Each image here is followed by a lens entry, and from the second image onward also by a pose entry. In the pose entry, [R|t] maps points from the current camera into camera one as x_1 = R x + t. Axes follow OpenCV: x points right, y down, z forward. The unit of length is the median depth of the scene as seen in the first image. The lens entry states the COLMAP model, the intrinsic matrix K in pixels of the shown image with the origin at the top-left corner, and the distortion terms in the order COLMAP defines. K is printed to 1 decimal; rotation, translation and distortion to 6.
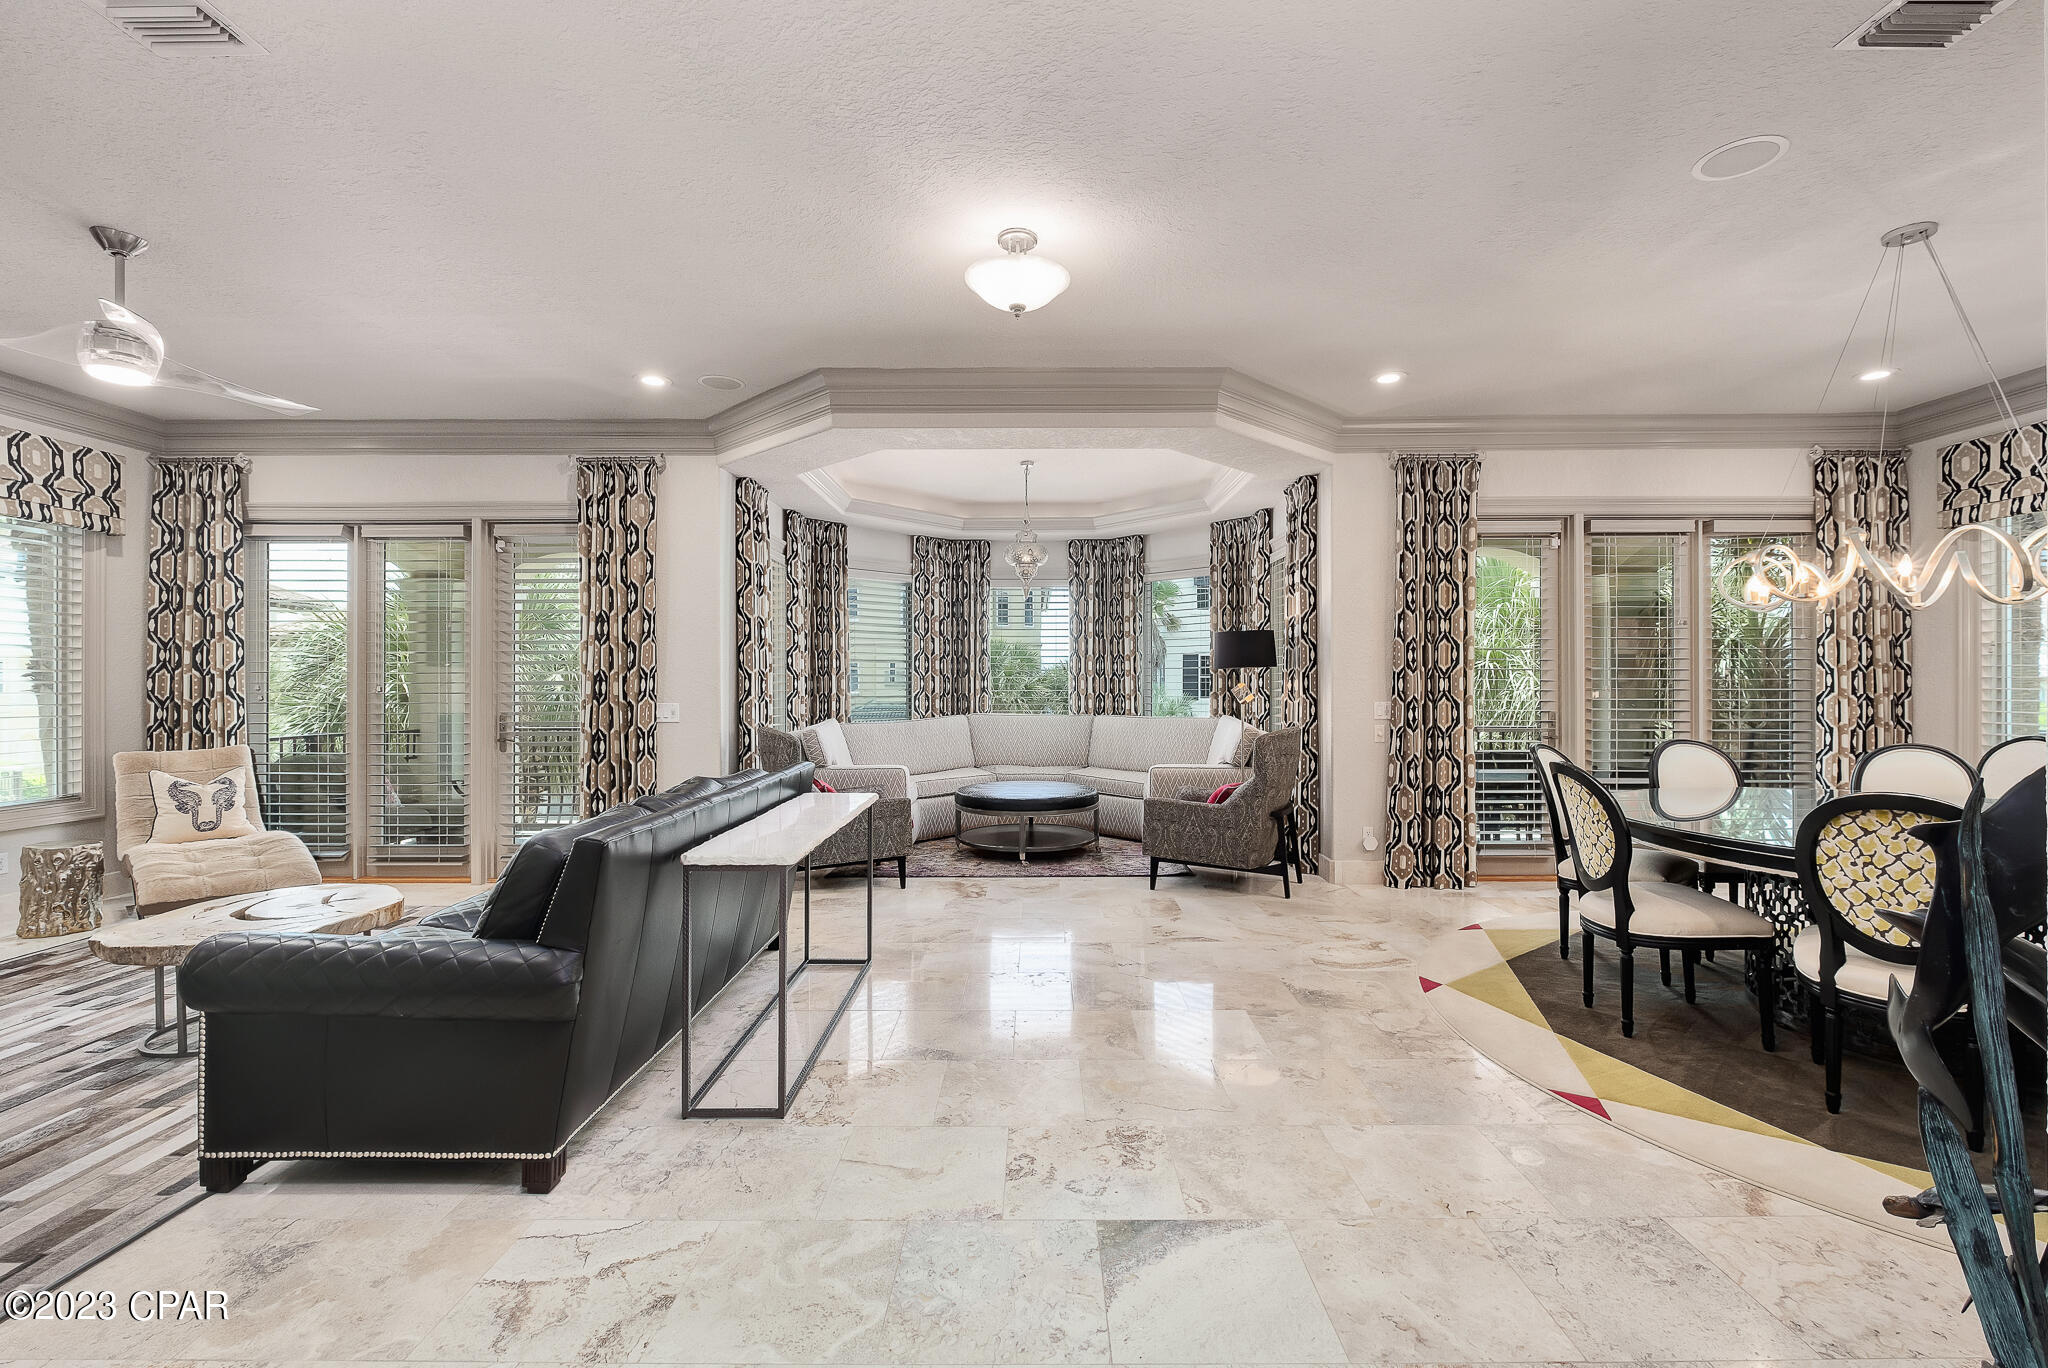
lens RADIAL K [[897.8, 0, 1022.7], [0, 897.8, 707.1], [0, 0, 1]] dist [-0.004566, -0.000511]
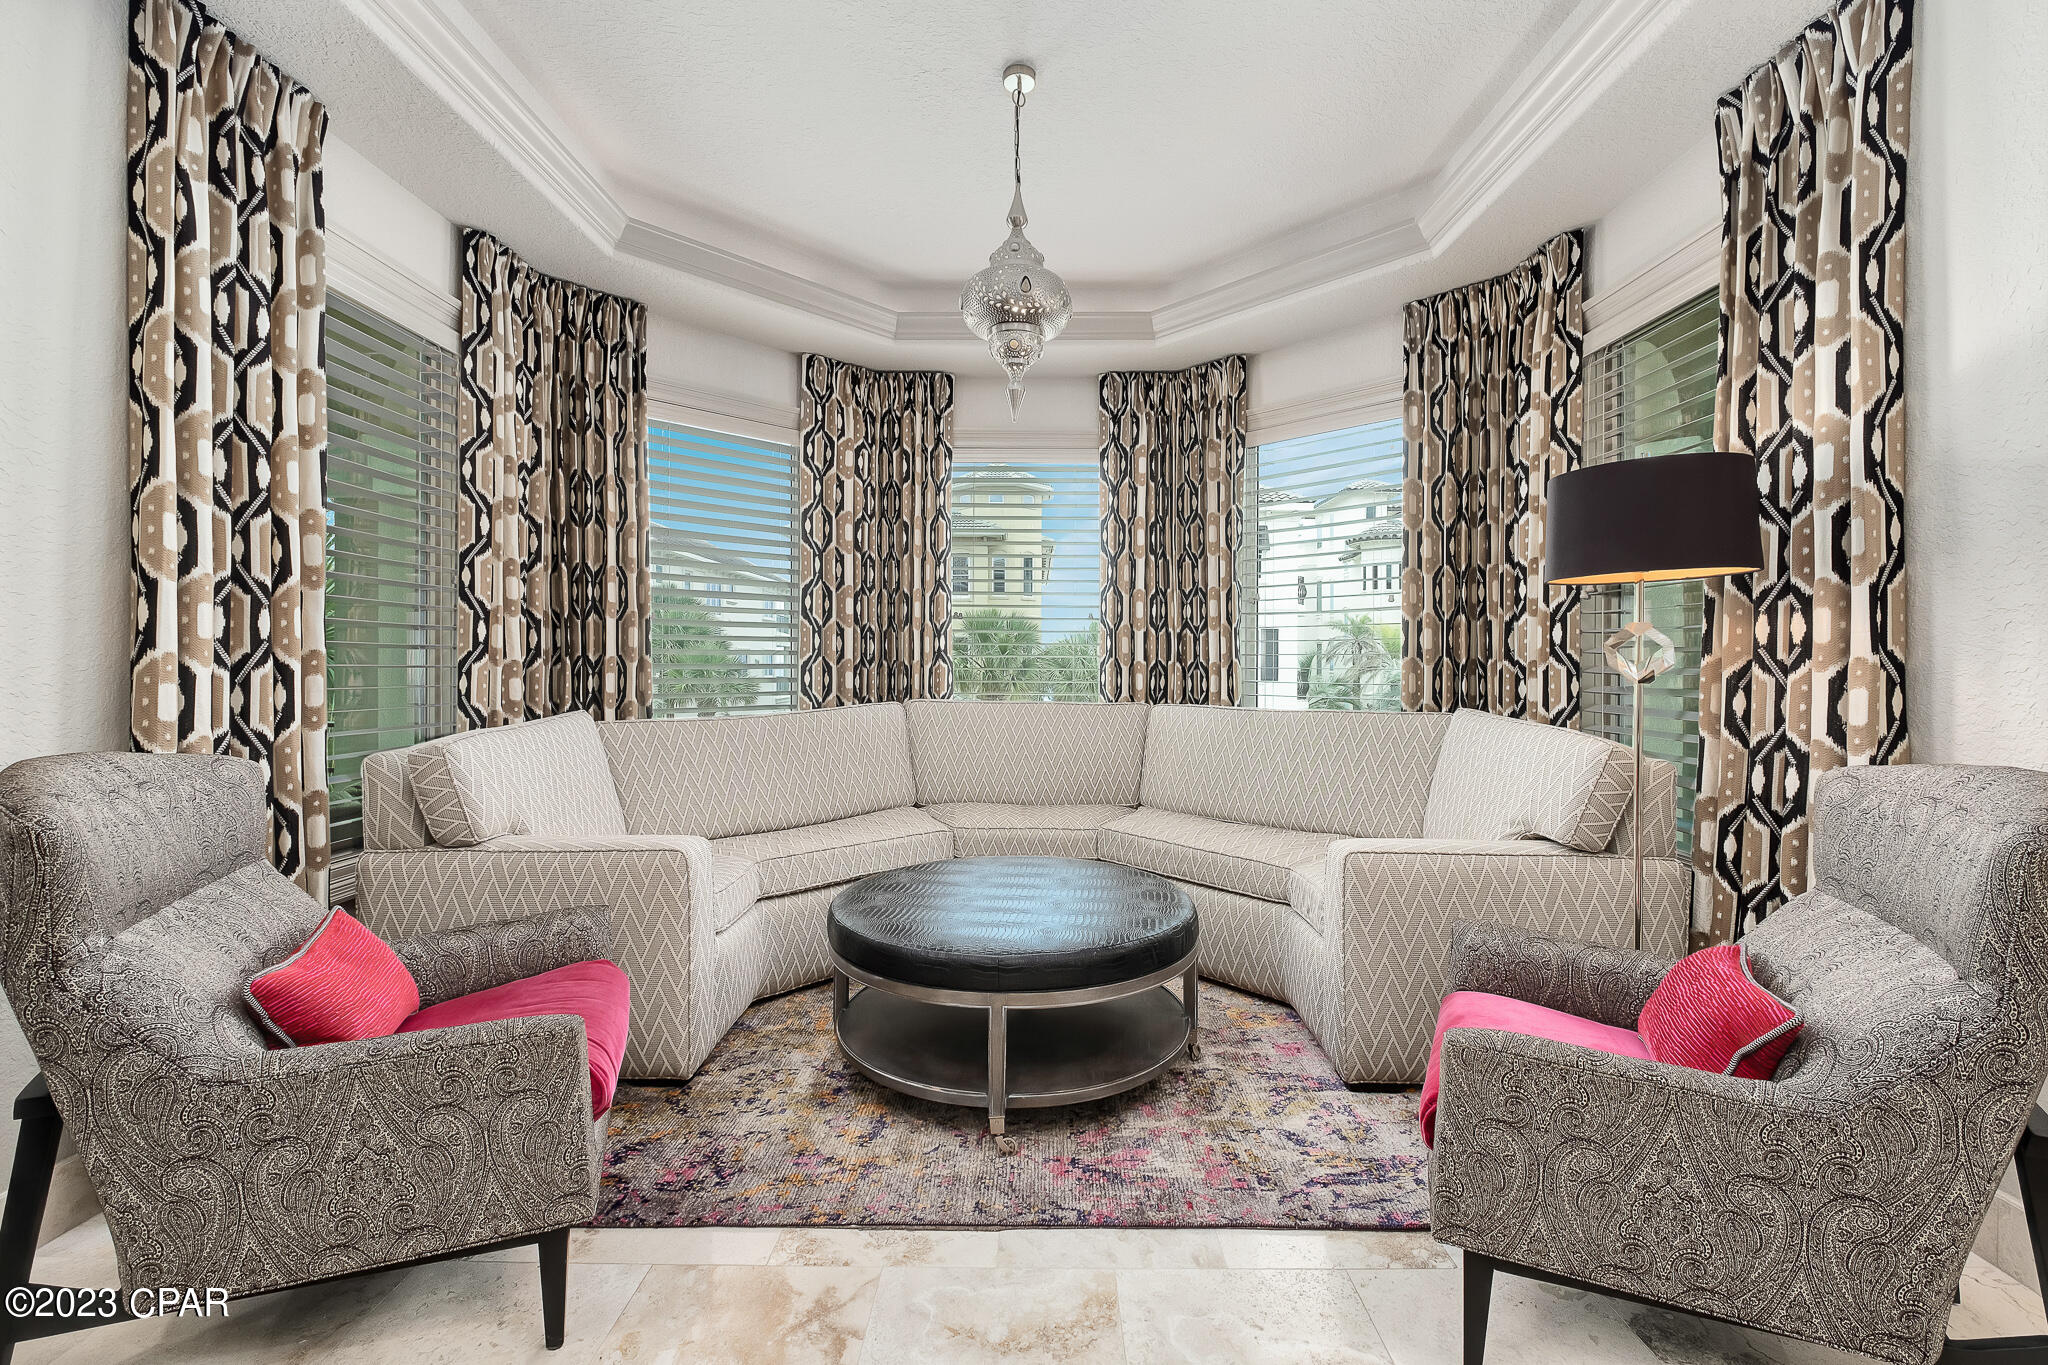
lens RADIAL K [[904.2, 0, 1033.3], [0, 904.2, 677.5], [0, 0, 1]] dist [-0.002240, -0.000242]
pose [[0.999853, 0.005046, 0.016399, 0.004106], [-0.004851, 0.999917, -0.011922, 0.000486], [-0.016457, 0.011841, 0.999794, 0.498409]]
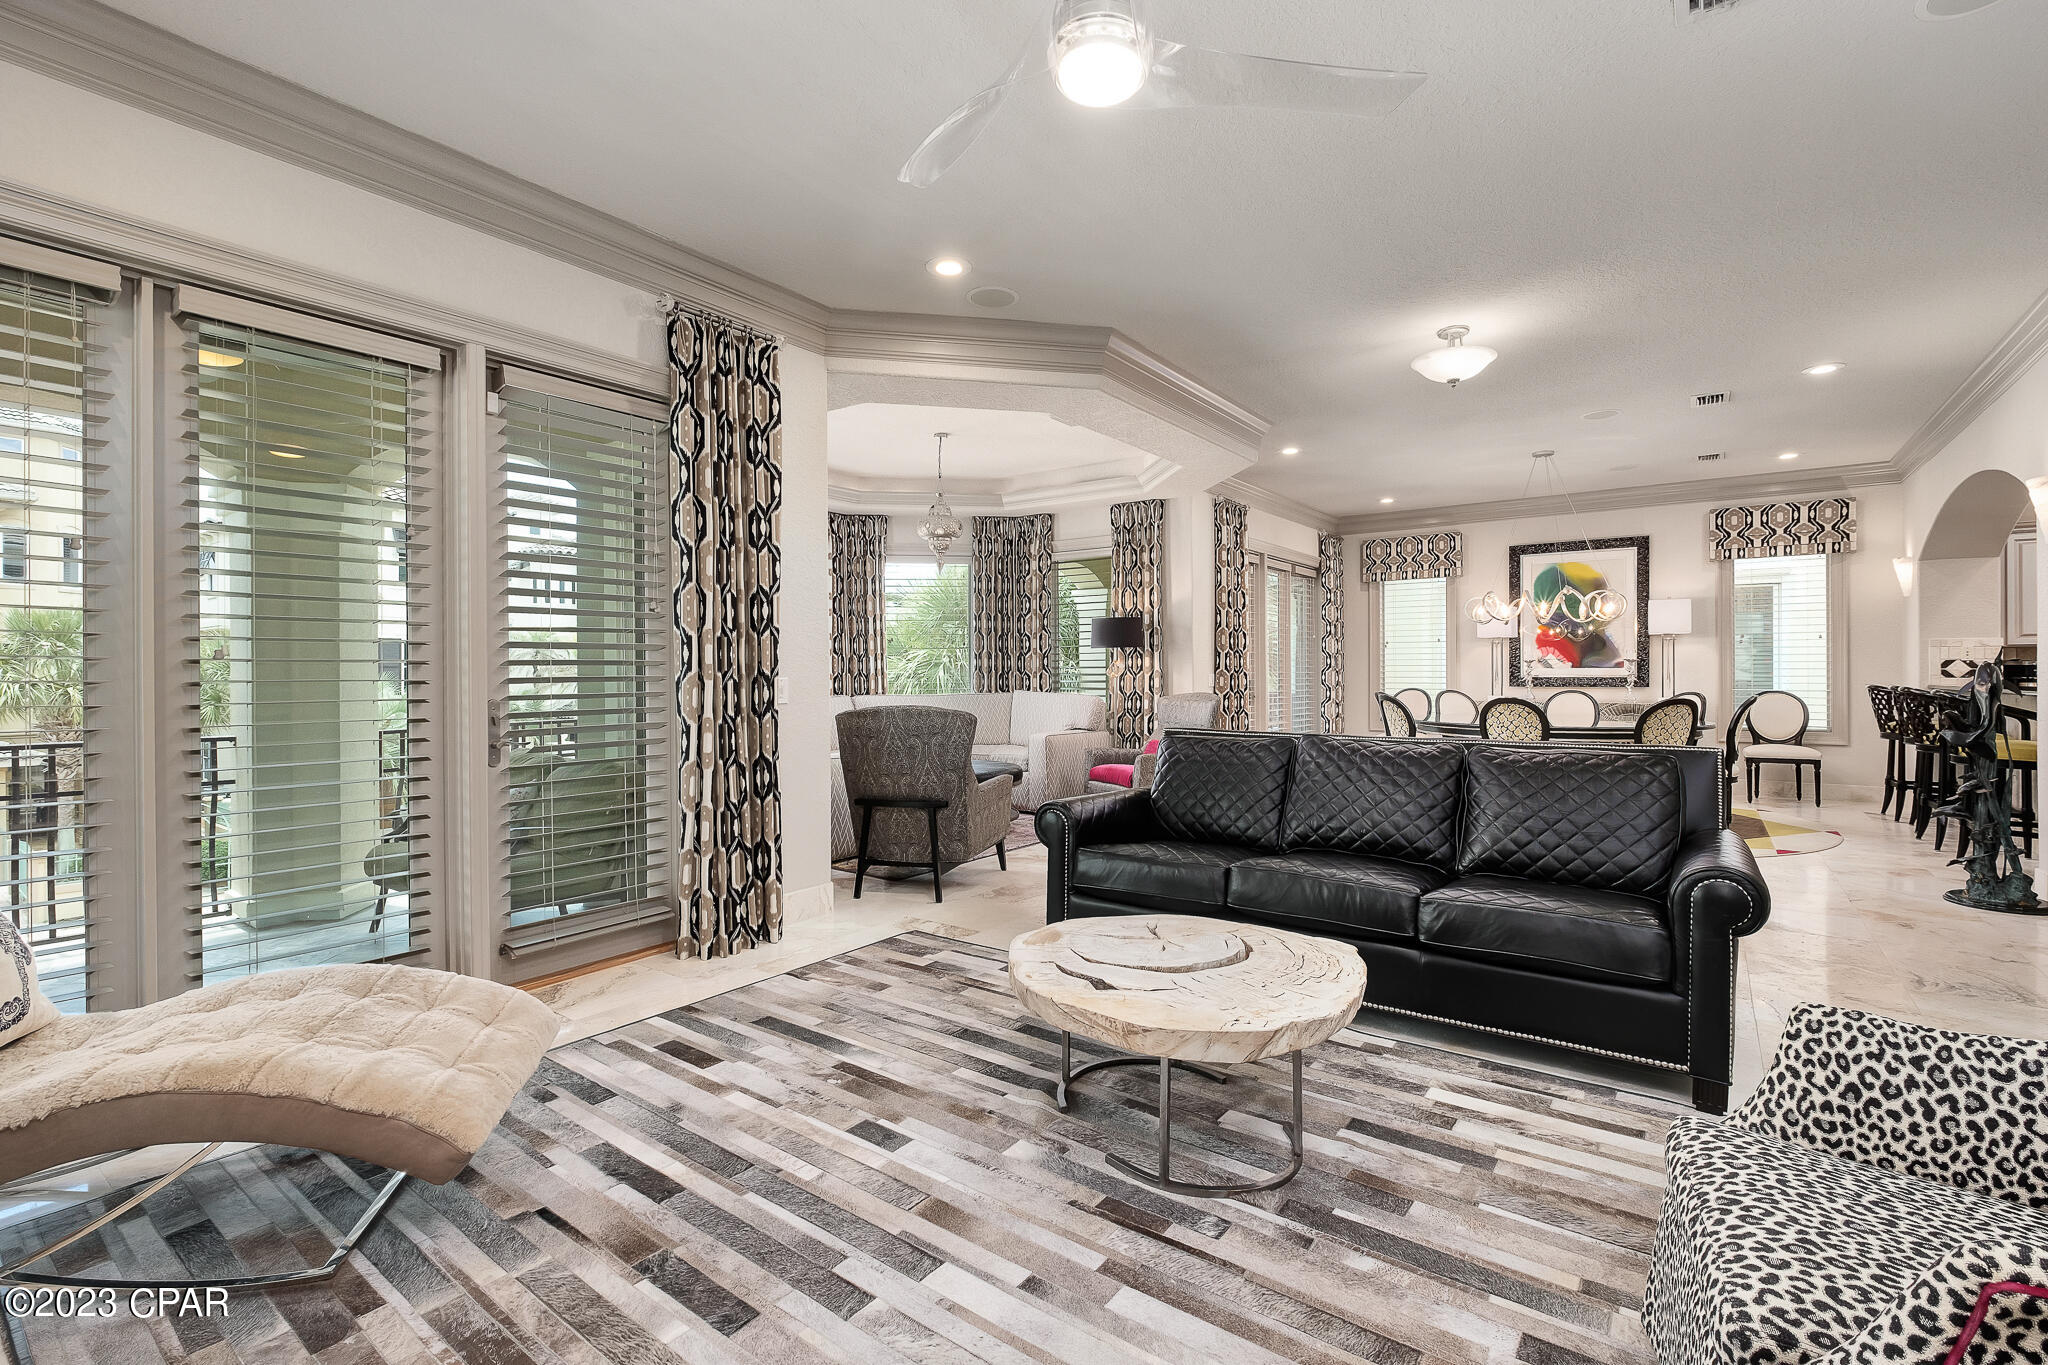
lens RADIAL K [[904.2, 0, 1033.3], [0, 904.2, 677.5], [0, 0, 1]] dist [-0.002240, -0.000242]
pose [[0.588003, -0.002578, 0.808854, -0.609623], [0.026000, 0.999538, -0.015715, 0.010393], [-0.808441, 0.030271, 0.587799, 0.281257]]
